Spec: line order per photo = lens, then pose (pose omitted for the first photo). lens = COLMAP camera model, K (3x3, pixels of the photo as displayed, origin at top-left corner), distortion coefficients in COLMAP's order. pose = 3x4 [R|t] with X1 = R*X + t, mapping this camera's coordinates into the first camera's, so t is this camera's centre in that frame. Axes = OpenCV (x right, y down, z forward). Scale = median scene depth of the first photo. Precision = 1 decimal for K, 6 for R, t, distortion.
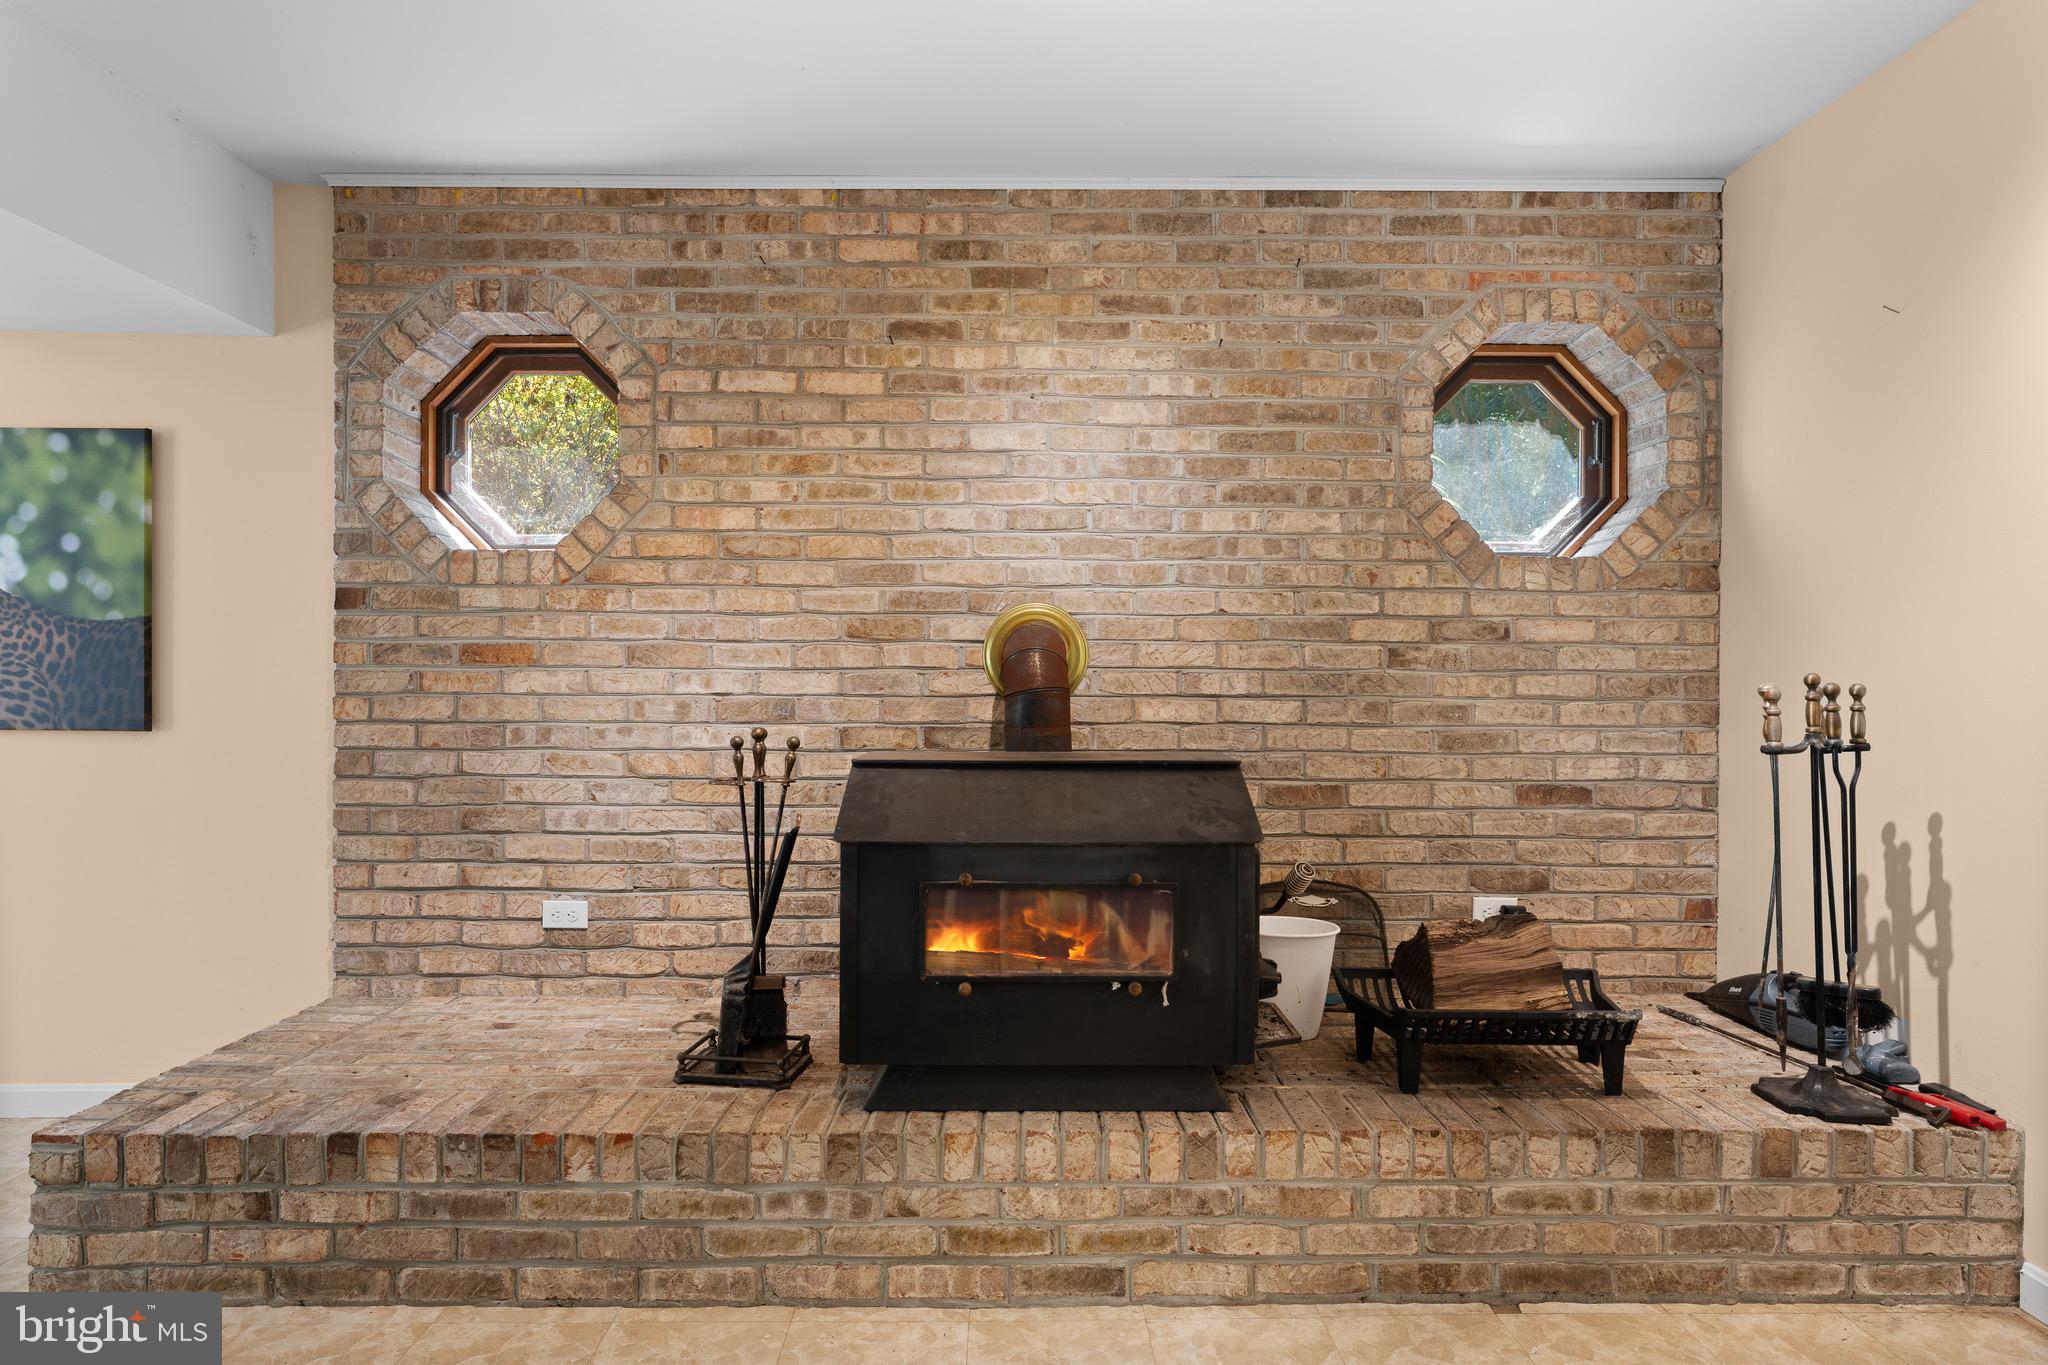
lens RADIAL K [[1065.4, 0, 1022.9], [0, 1065.4, 671.3], [0, 0, 1]] dist [-0.003518, -0.000763]
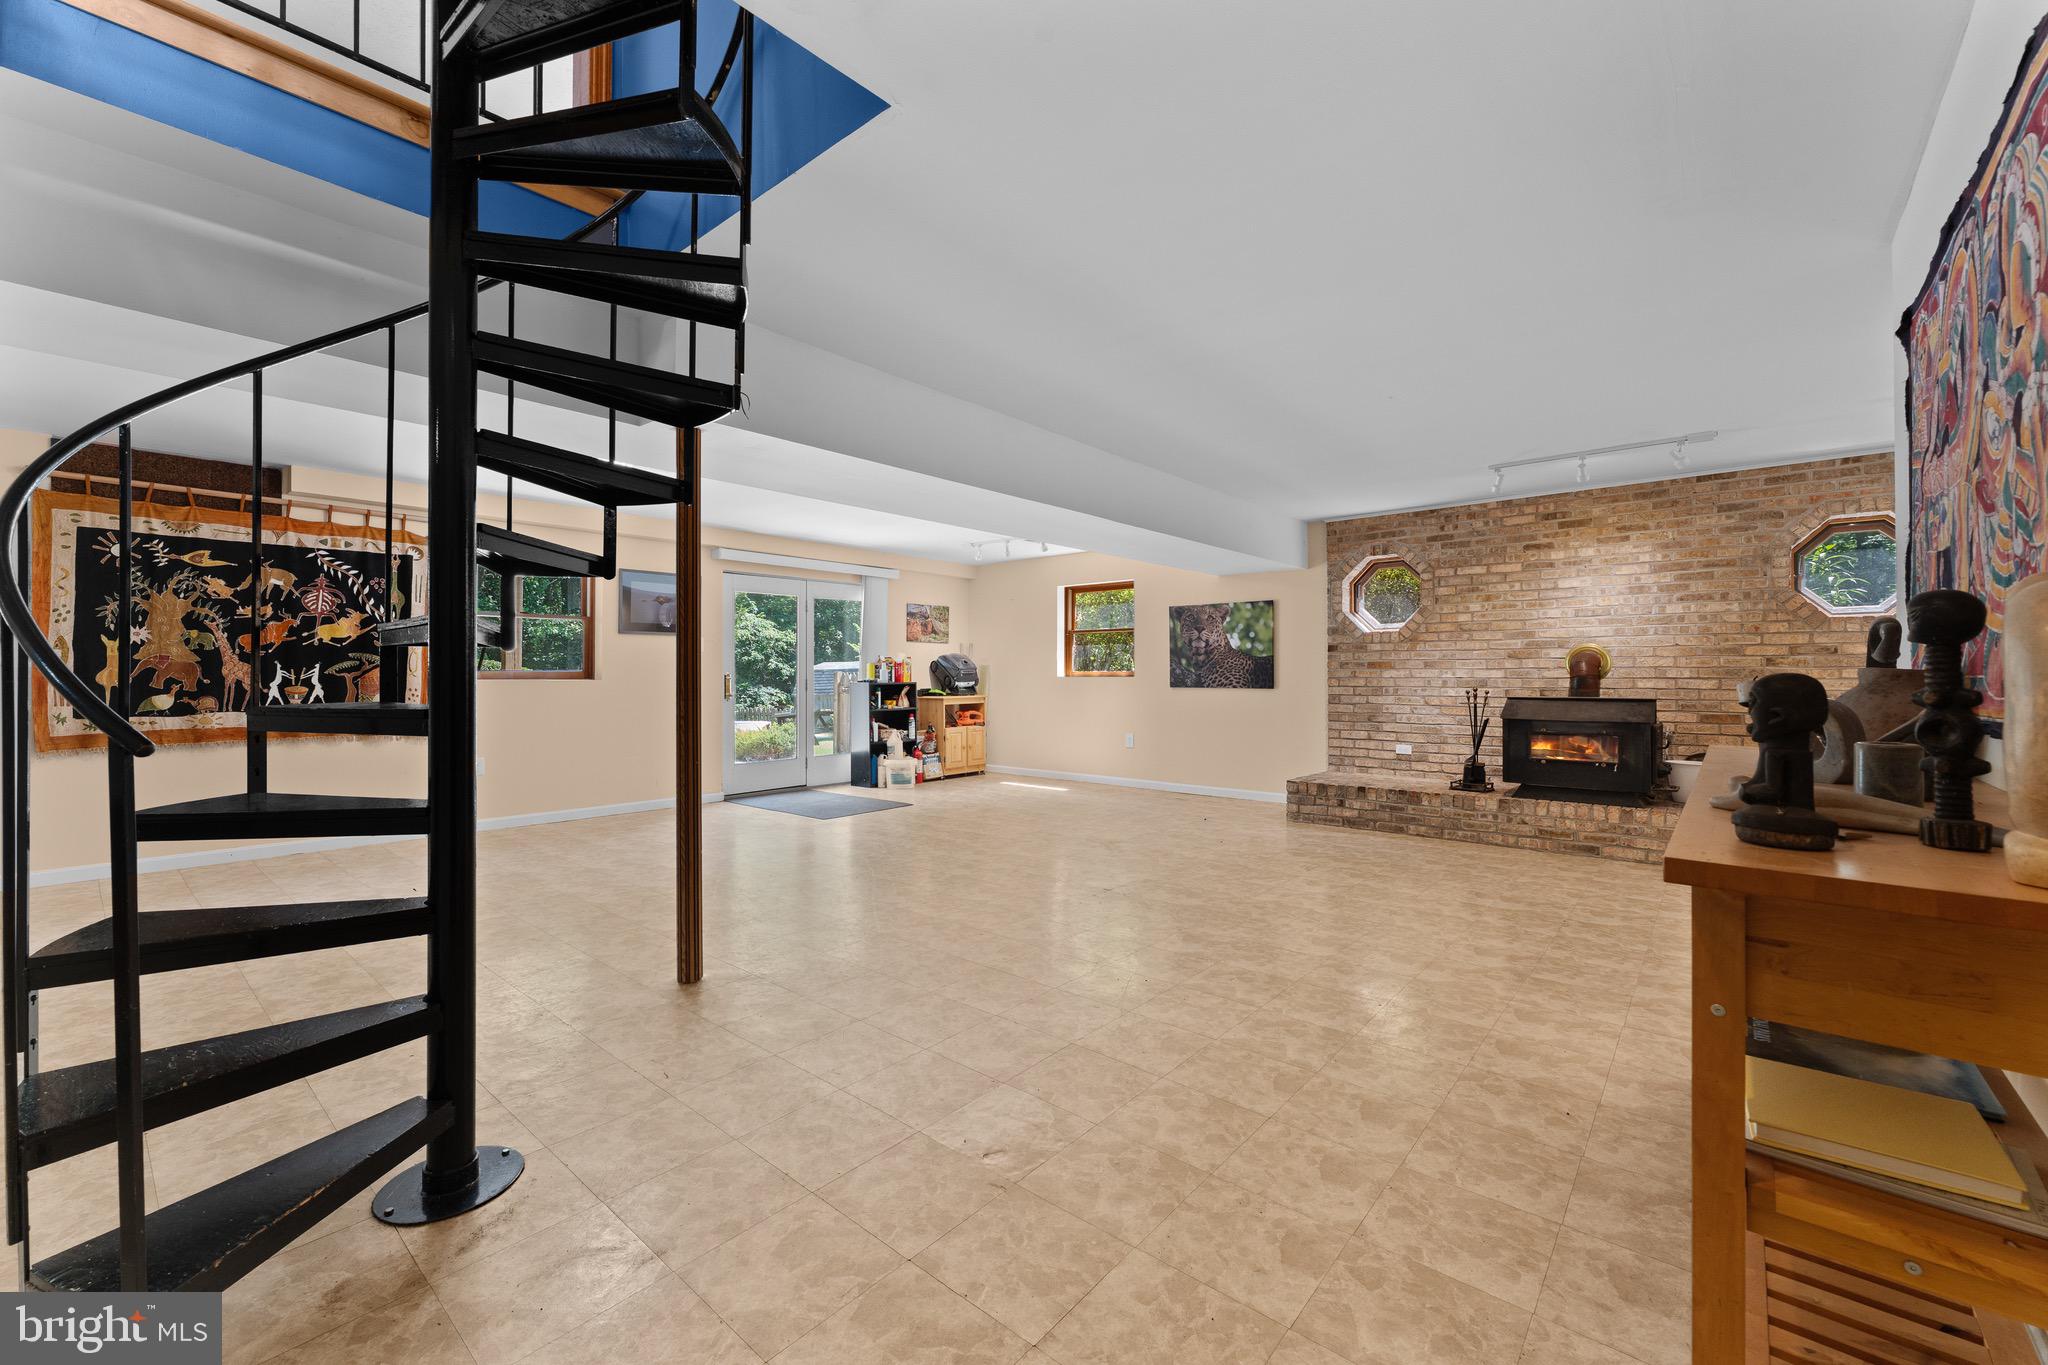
lens RADIAL K [[822.3, 0, 1021.3], [0, 822.3, 672.1], [0, 0, 1]] dist [-0.000610, 0.000230]
pose [[0.749223, -0.006281, -0.662288, 0.315134], [0.010733, 0.999939, 0.002658, -0.012866], [0.662231, -0.009100, 0.749245, -1.502248]]
